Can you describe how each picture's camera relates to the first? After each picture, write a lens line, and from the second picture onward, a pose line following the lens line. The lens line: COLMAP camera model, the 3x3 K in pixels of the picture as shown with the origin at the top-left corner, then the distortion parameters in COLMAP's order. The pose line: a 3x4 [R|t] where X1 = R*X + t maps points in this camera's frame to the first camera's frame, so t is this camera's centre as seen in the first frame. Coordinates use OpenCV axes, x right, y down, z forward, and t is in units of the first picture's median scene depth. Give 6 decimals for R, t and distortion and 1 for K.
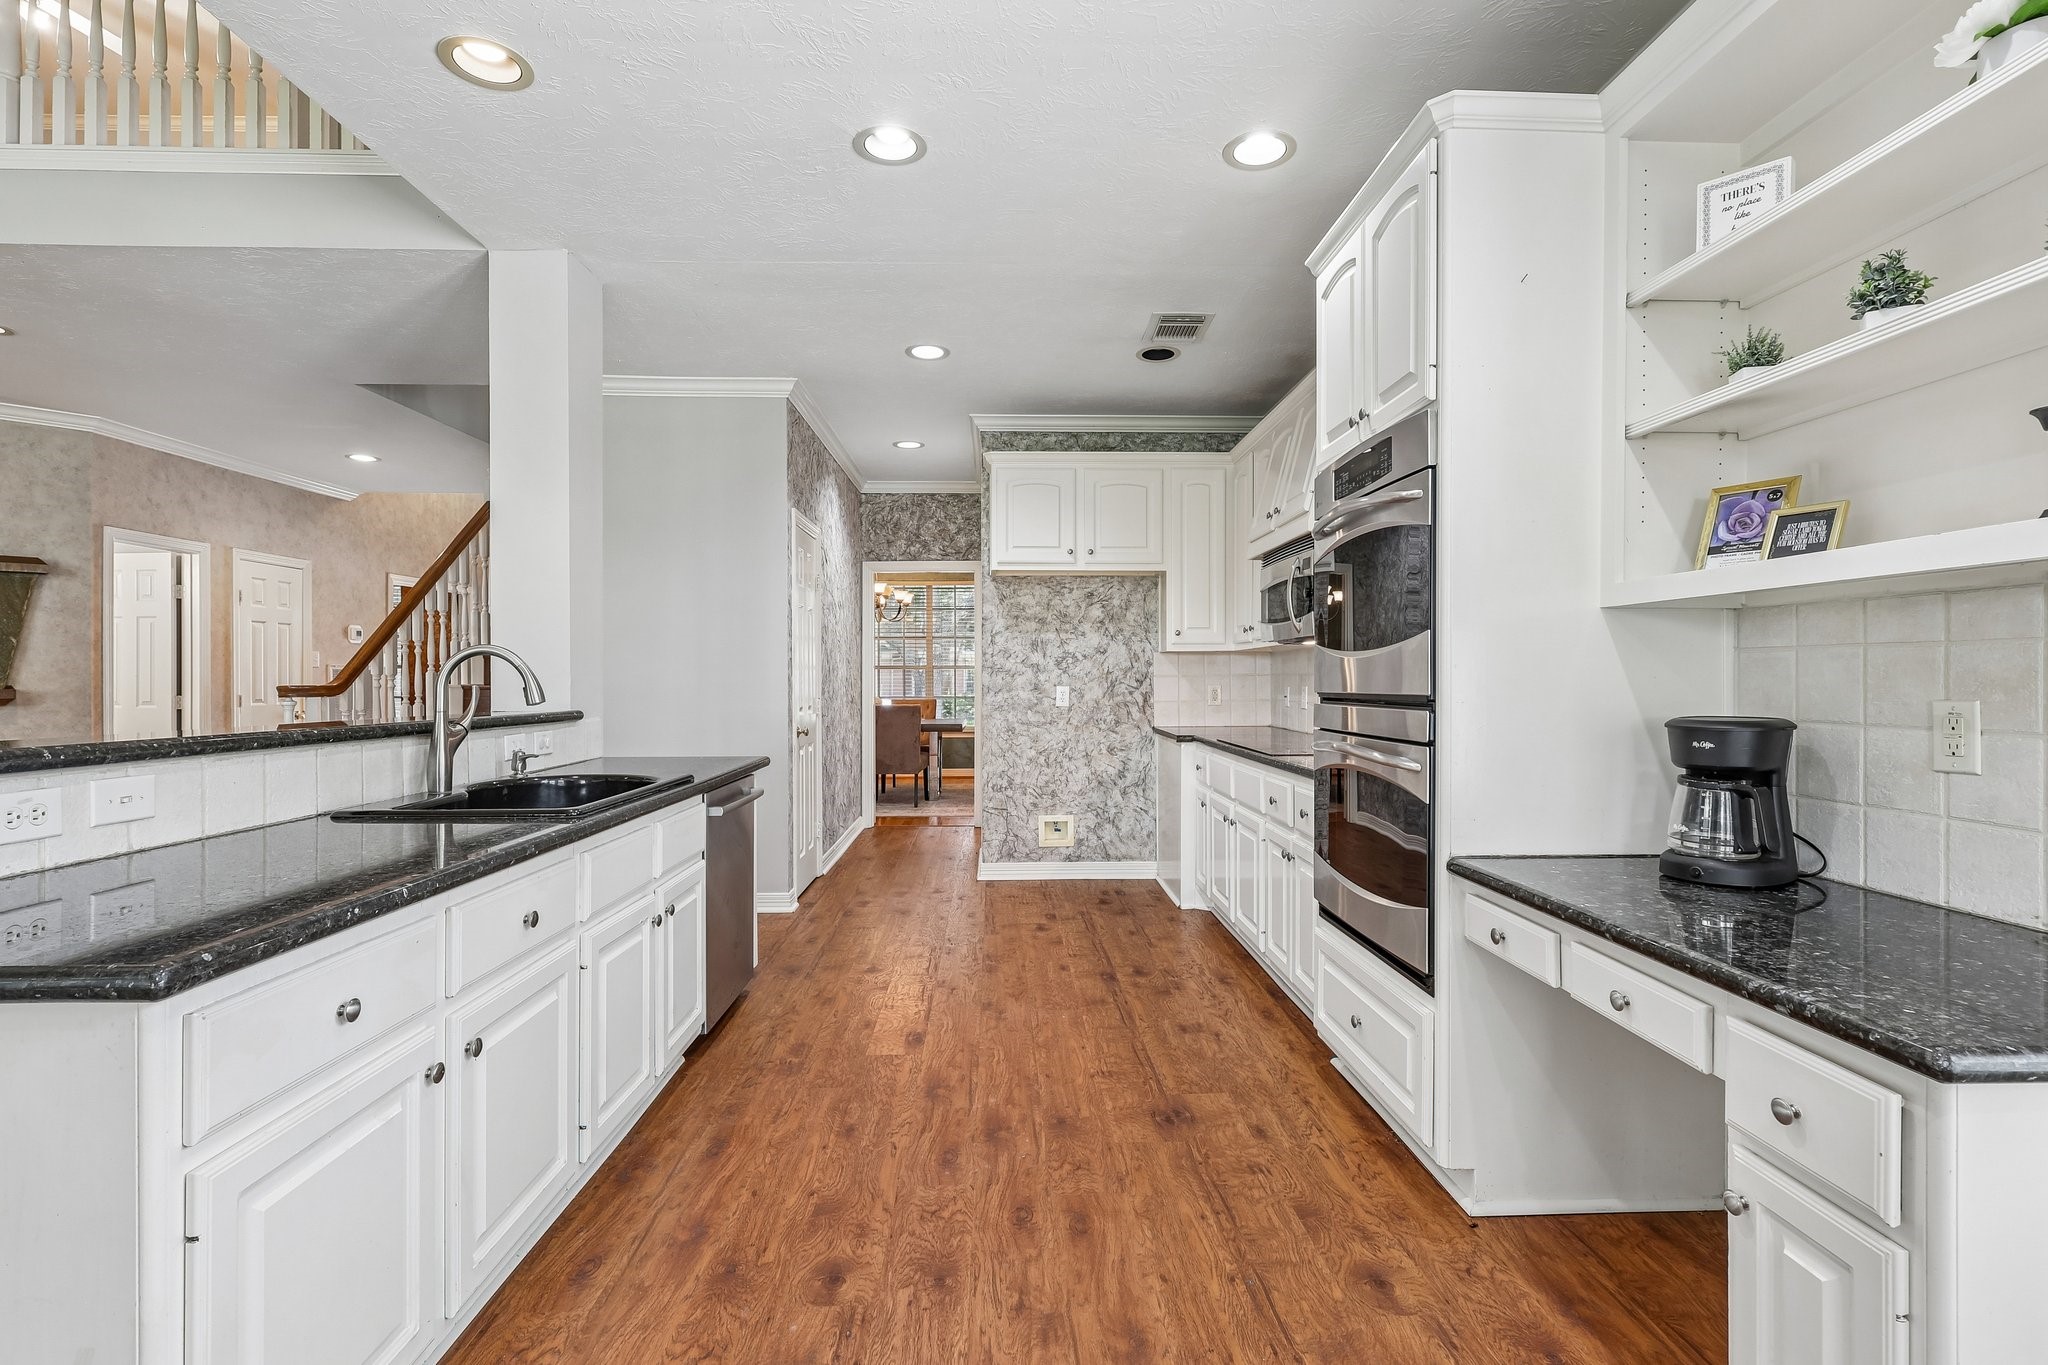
lens RADIAL K [[957.2, 0, 1030.0], [0, 957.2, 680.5], [0, 0, 1]] dist [0.000813, -0.000475]
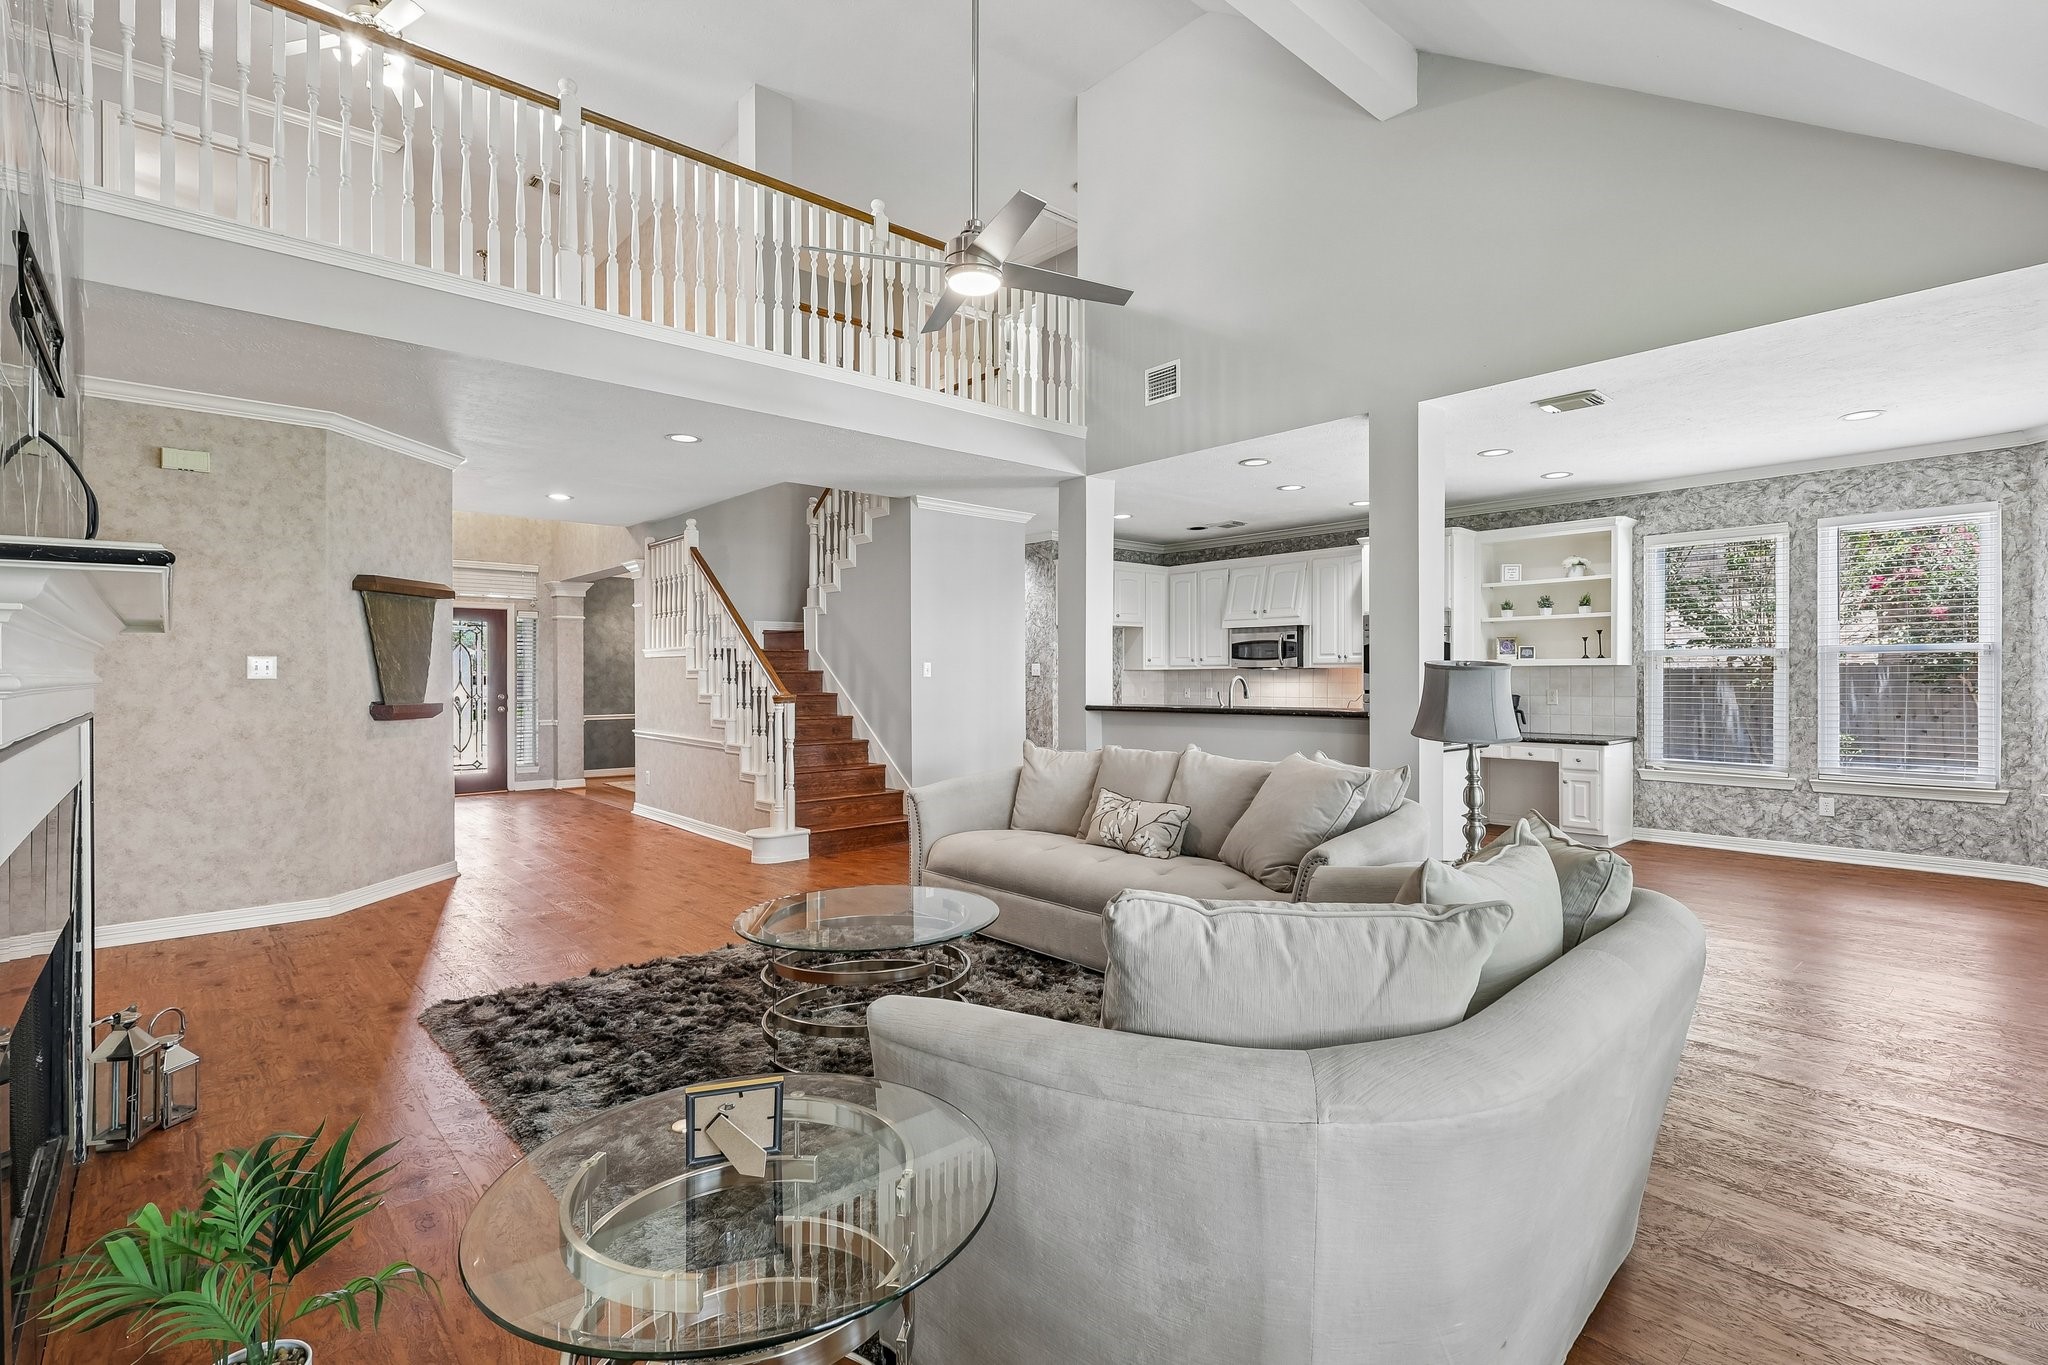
lens RADIAL K [[957.2, 0, 1030.0], [0, 957.2, 680.5], [0, 0, 1]] dist [0.000813, -0.000475]
pose [[0.764605, -0.006092, 0.644470, -1.280022], [0.005147, 0.999981, 0.003347, -0.017092], [-0.644478, 0.000758, 0.764622, -0.303760]]
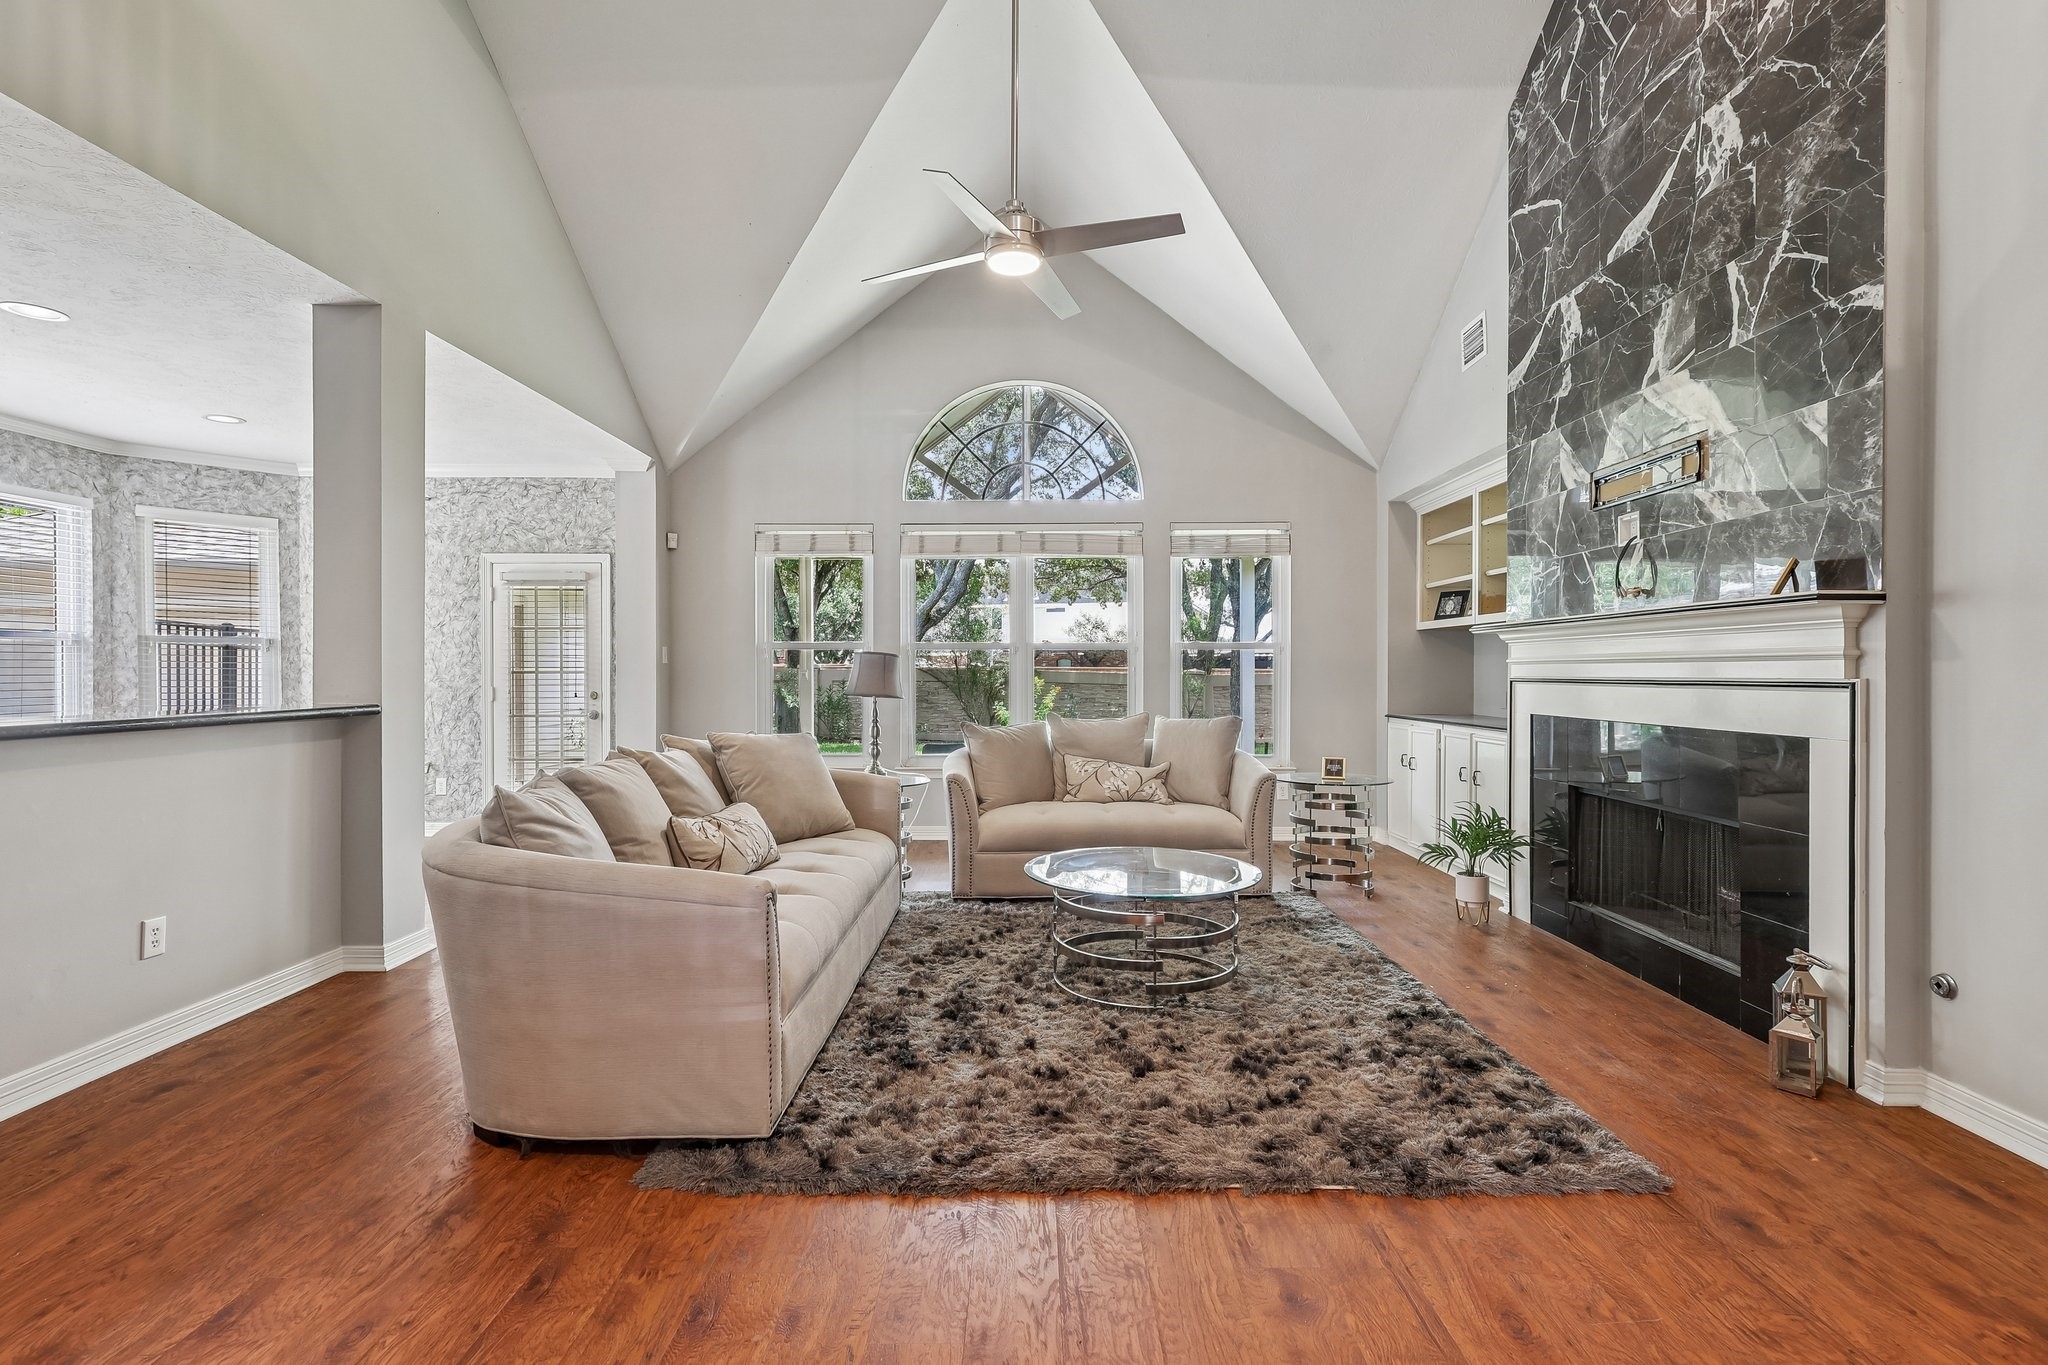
lens RADIAL K [[957.2, 0, 1020.7], [0, 957.2, 676.5], [0, 0, 1]] dist [0.001889, 0.000348]
pose [[-0.999112, -0.001629, 0.042098, -0.891021], [-0.001345, 0.999976, 0.006778, -0.007352], [-0.042109, 0.006716, -0.999090, 0.969121]]
